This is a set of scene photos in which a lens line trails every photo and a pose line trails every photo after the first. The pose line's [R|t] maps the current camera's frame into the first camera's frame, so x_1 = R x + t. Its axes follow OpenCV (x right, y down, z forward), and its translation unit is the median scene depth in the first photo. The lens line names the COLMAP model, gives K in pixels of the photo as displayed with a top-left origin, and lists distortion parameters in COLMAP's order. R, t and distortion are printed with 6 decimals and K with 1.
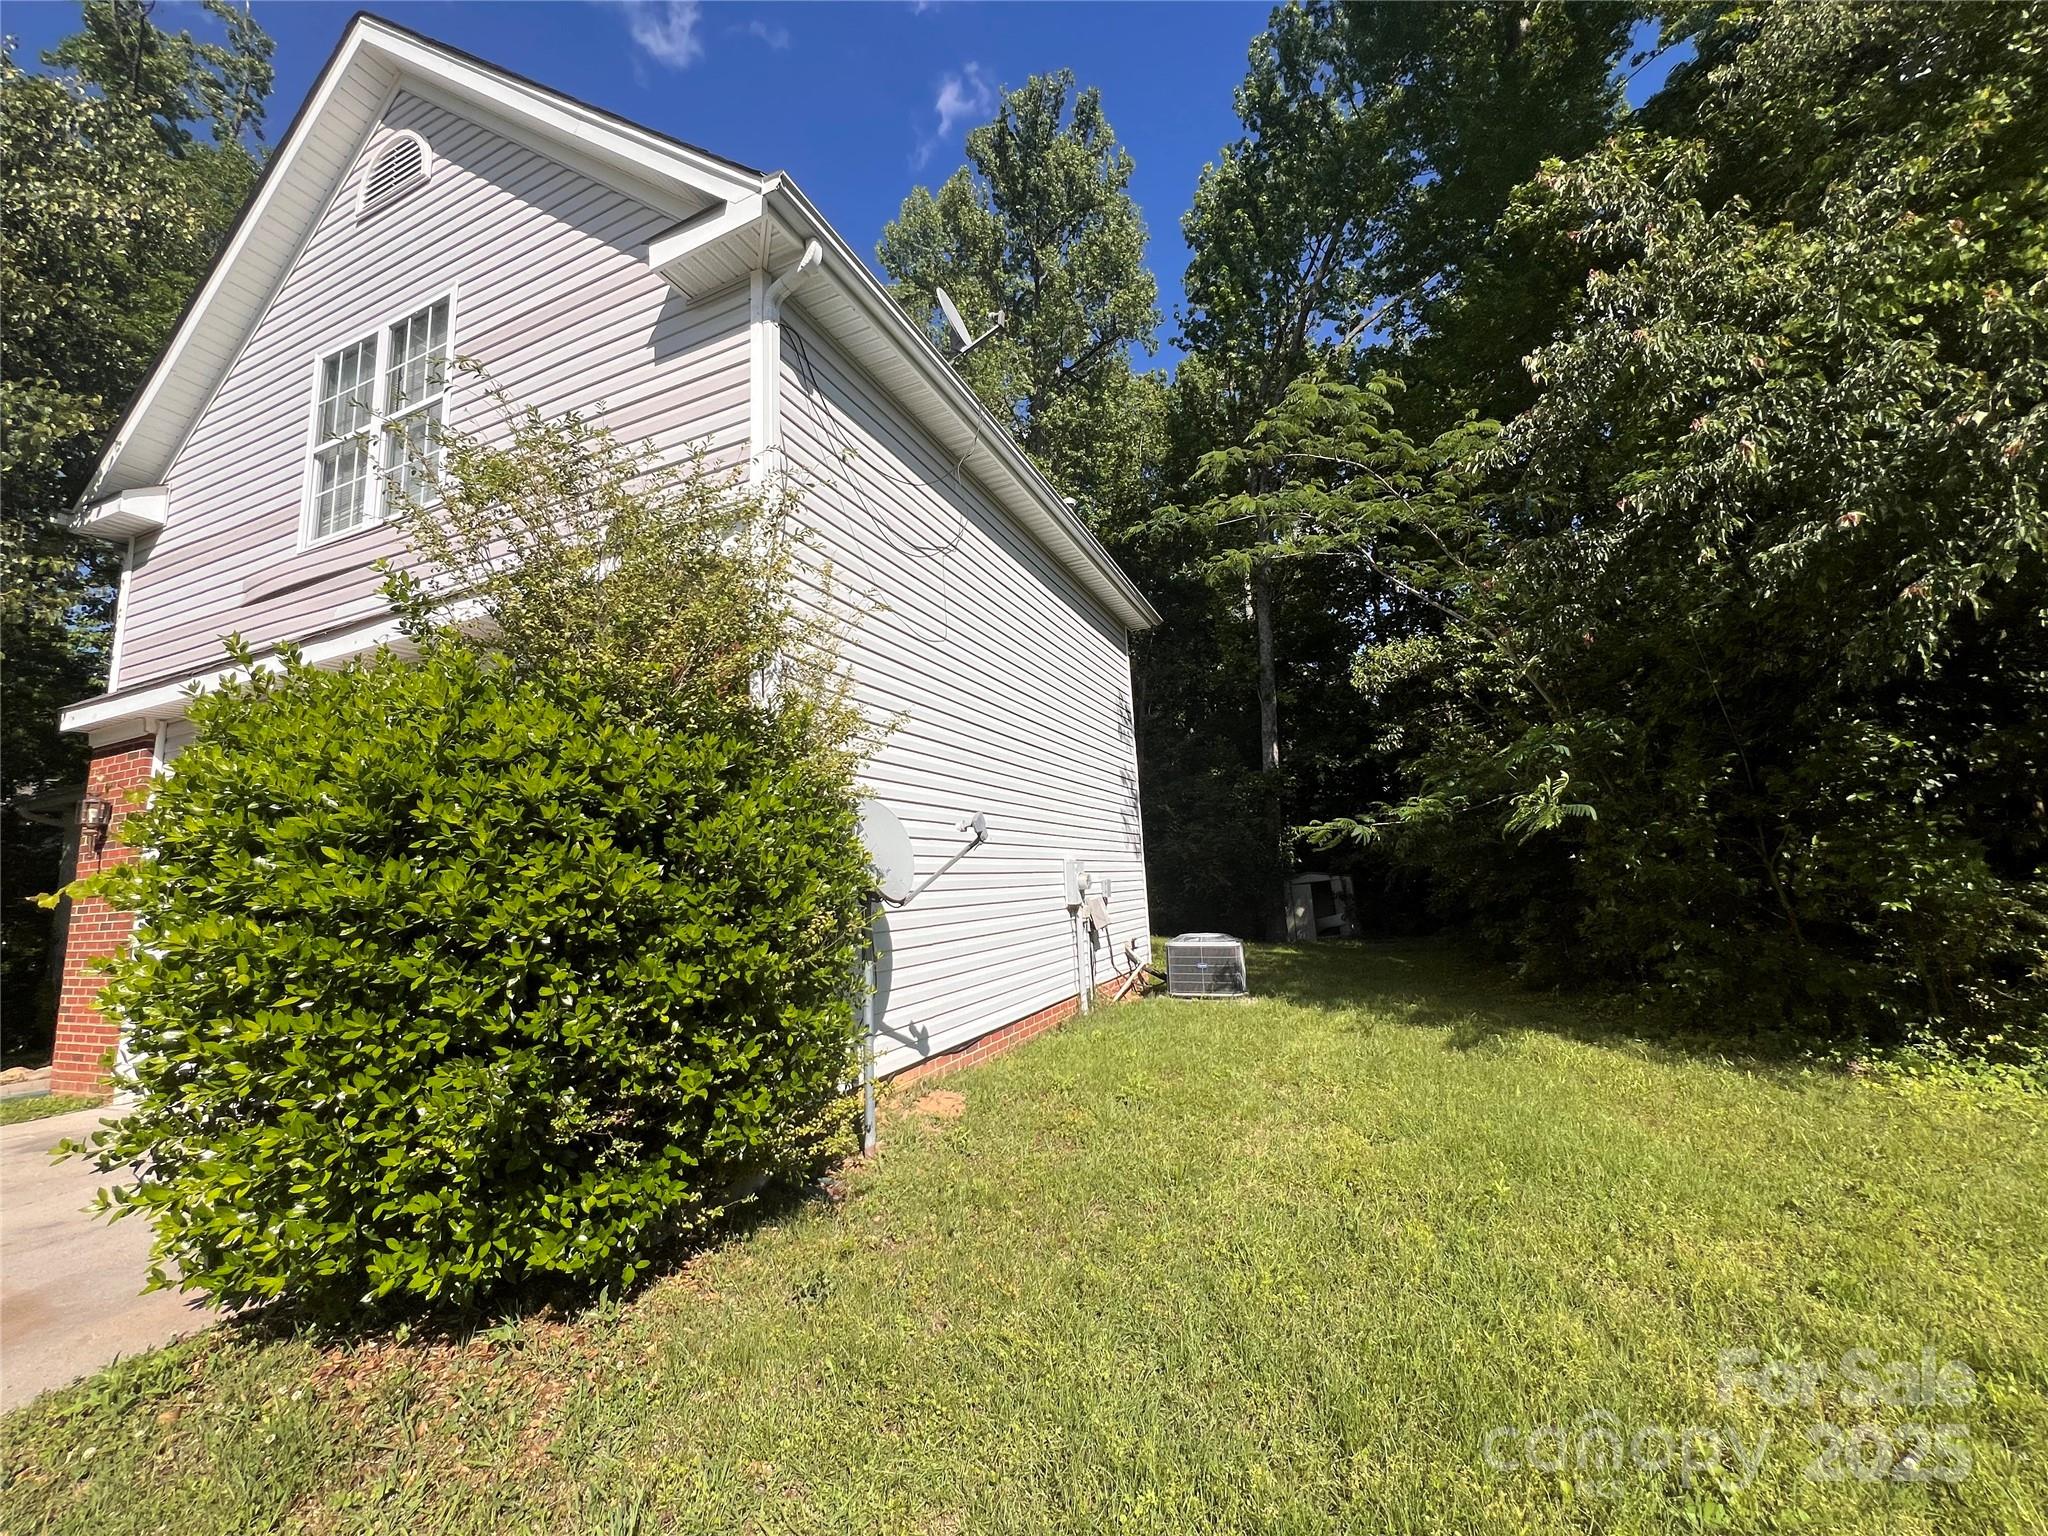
lens RADIAL K [[813.5, 0, 1024.0], [0, 813.5, 768.0], [0, 0, 1]] dist [0.009977, 0.000029]
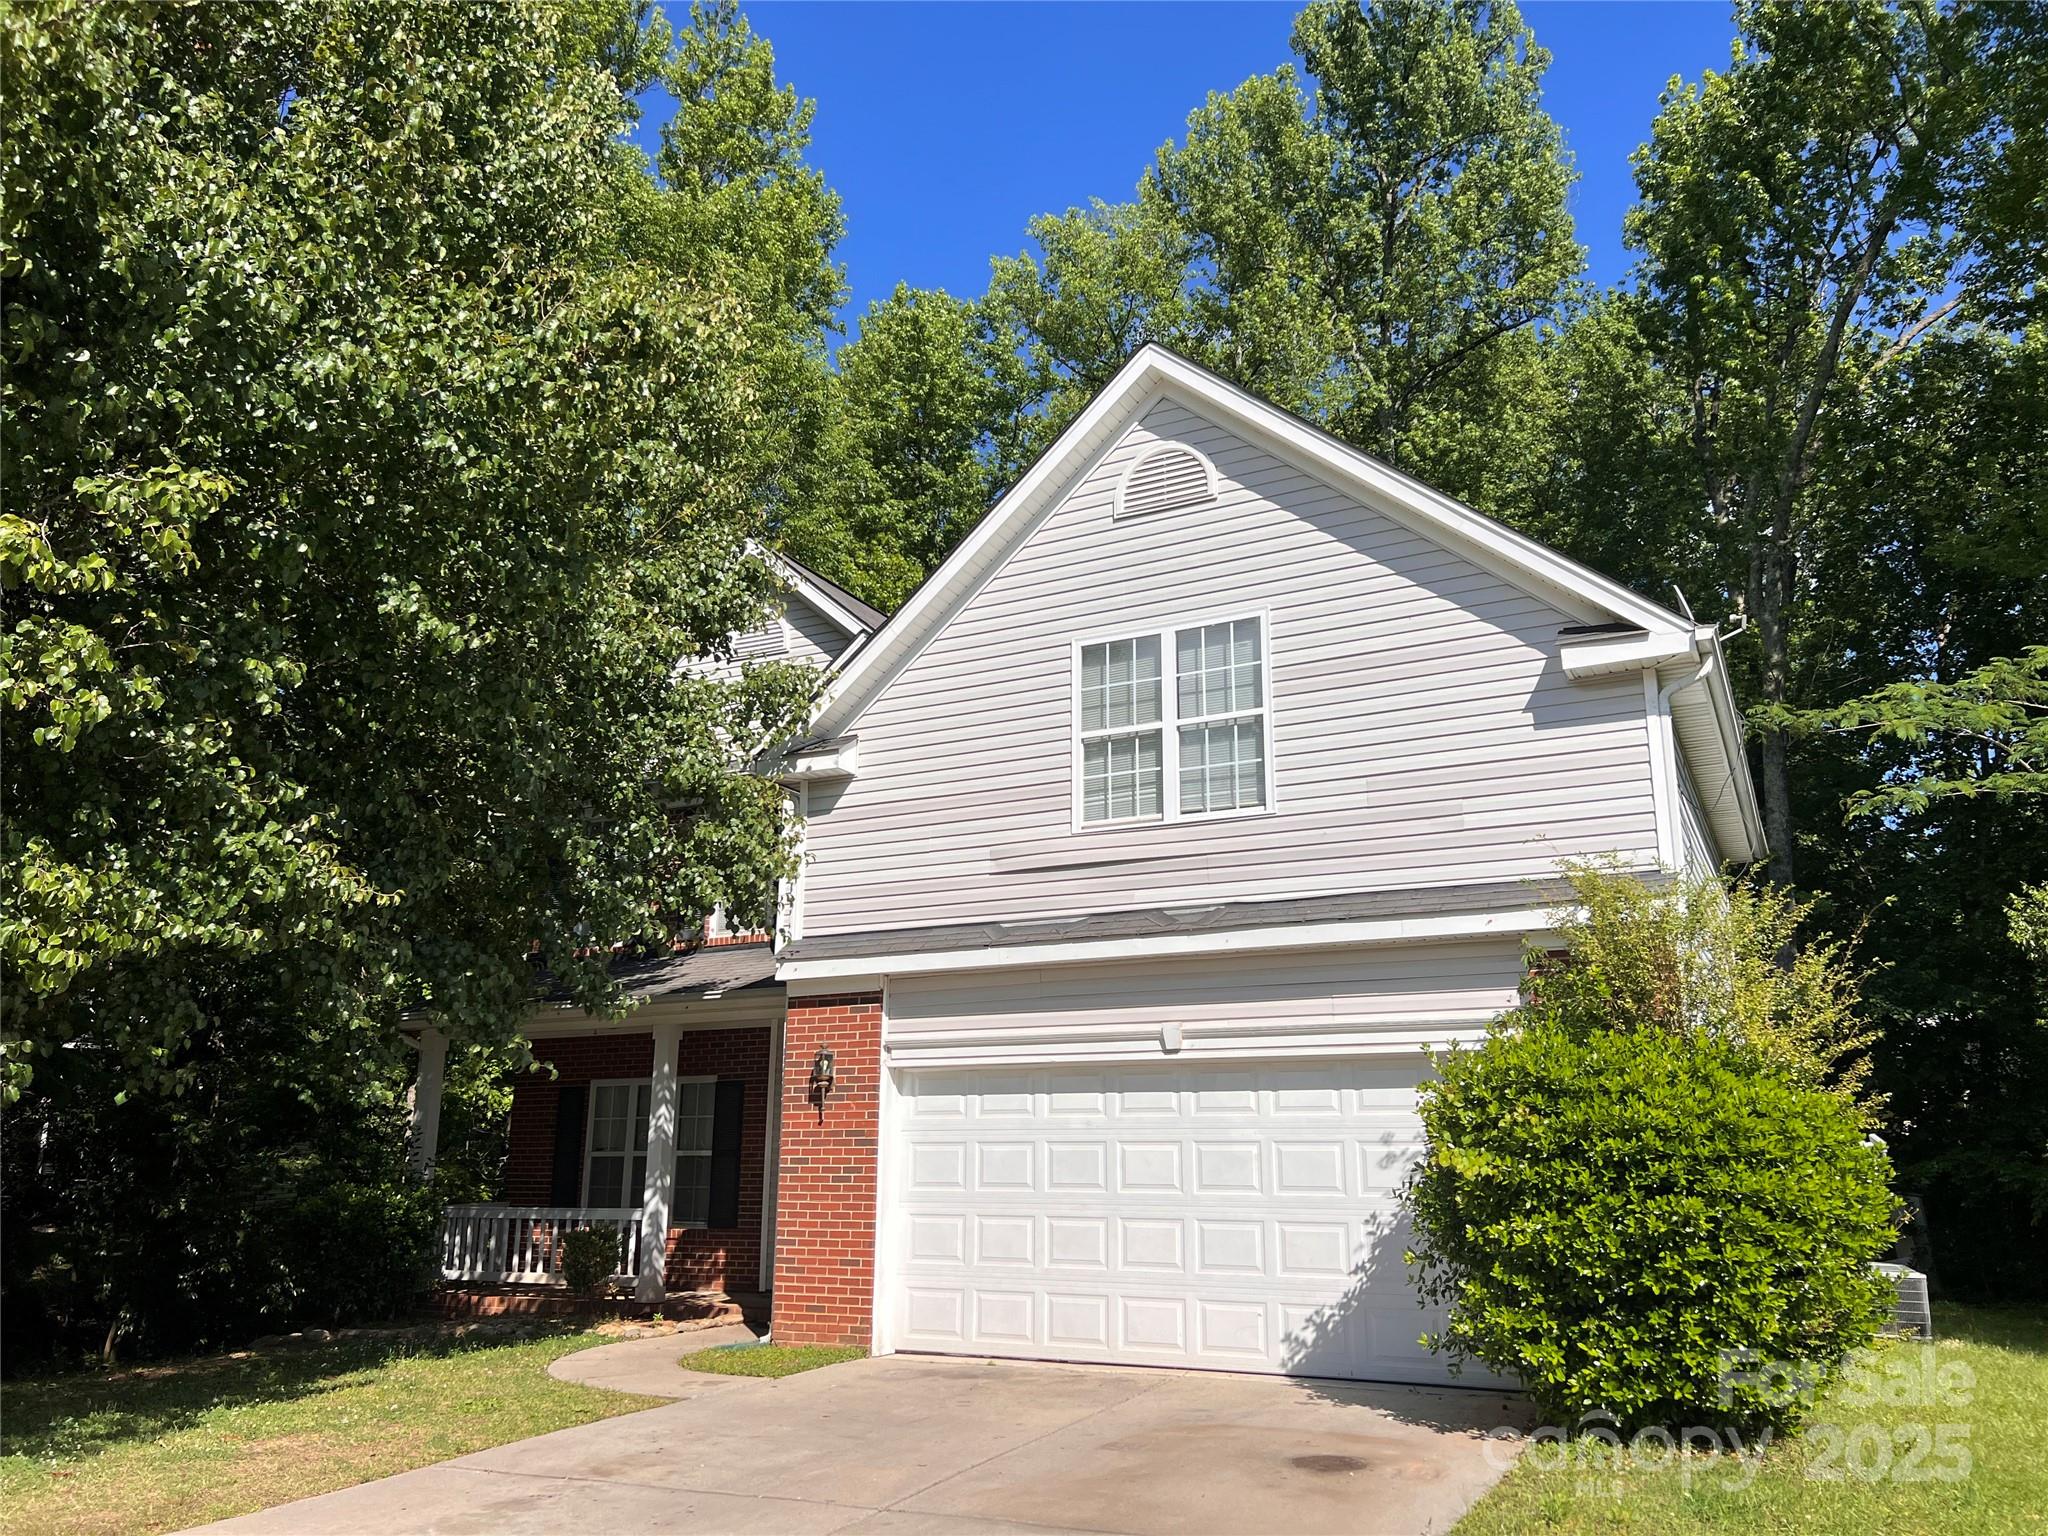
lens RADIAL K [[1543.5, 0, 1022.4], [0, 1543.5, 778.5], [0, 0, 1]] dist [0.038646, -0.004075]
pose [[0.996401, 0.041768, -0.073761, -0.390603], [-0.048777, 0.994193, -0.095926, -0.066203], [0.069326, 0.099179, 0.992652, -0.484603]]
